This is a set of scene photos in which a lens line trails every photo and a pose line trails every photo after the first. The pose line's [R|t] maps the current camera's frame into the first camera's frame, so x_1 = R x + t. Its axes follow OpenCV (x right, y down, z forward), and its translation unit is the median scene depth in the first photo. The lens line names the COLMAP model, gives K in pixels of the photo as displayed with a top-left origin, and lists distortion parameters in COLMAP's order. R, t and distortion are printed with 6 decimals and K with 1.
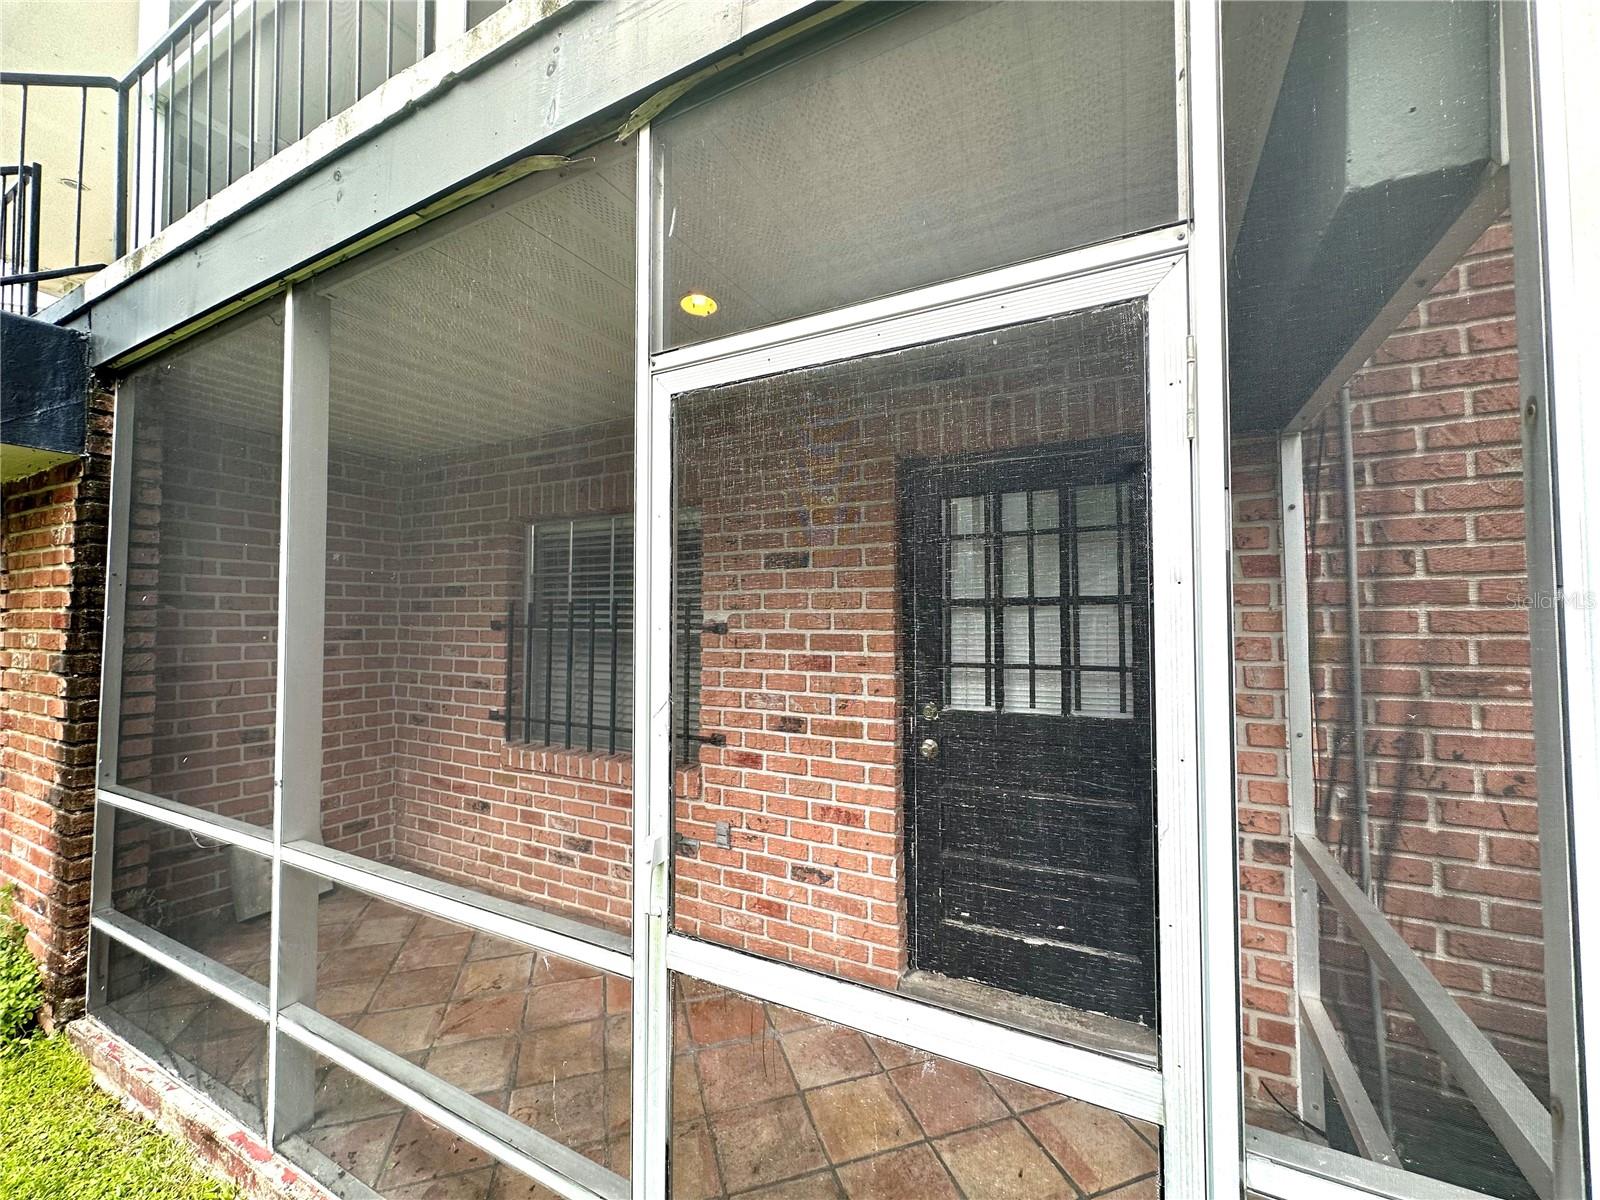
lens RADIAL K [[638.1, 0, 800.0], [0, 638.1, 600.0], [0, 0, 1]] dist [-0.001899, 0.000752]
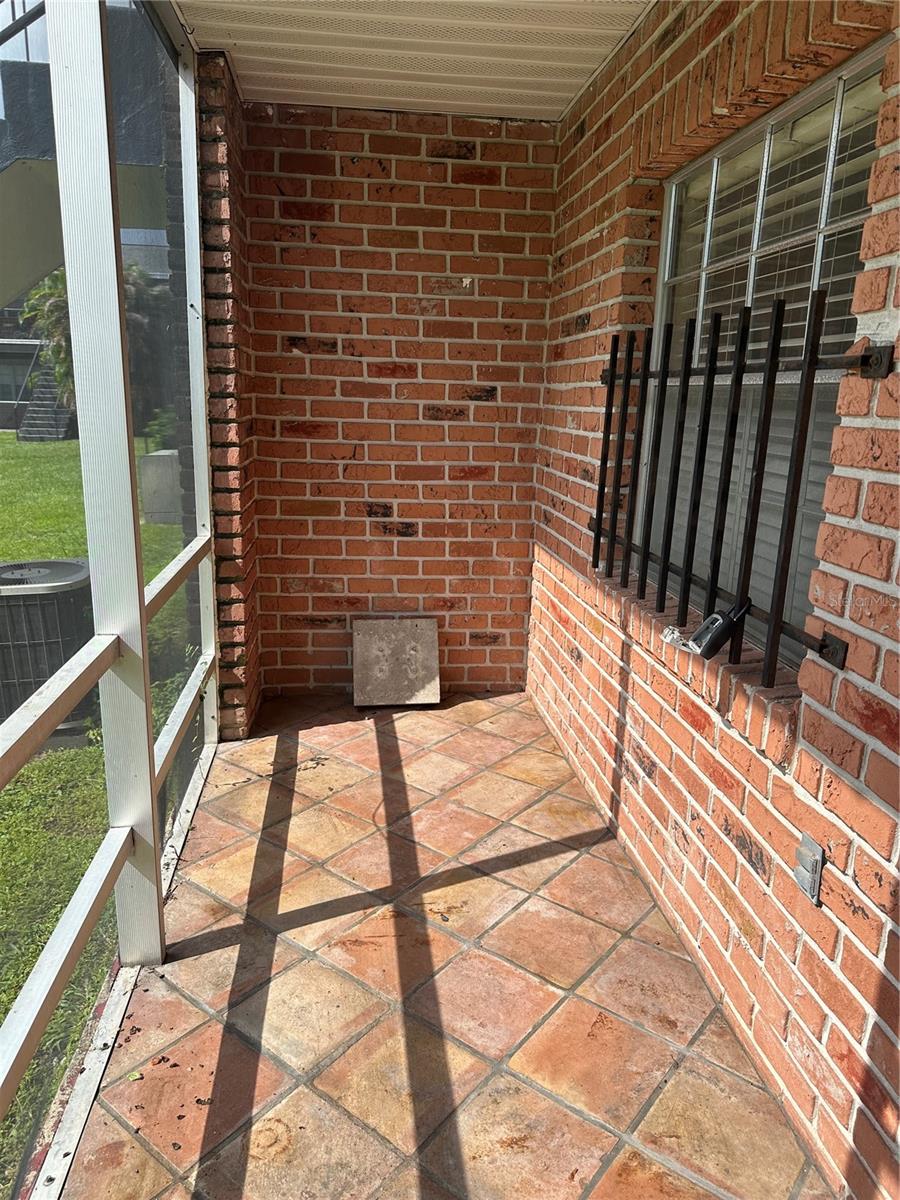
lens RADIAL K [[848.5, 0, 450.0], [0, 848.5, 600.0], [0, 0, 1]] dist [0.097685, -0.000435]
pose [[0.566295, 0.206730, -0.797855, 0.143594], [-0.000364, 0.968095, 0.250582, 0.043053], [0.824203, -0.141613, 0.548303, 0.431929]]
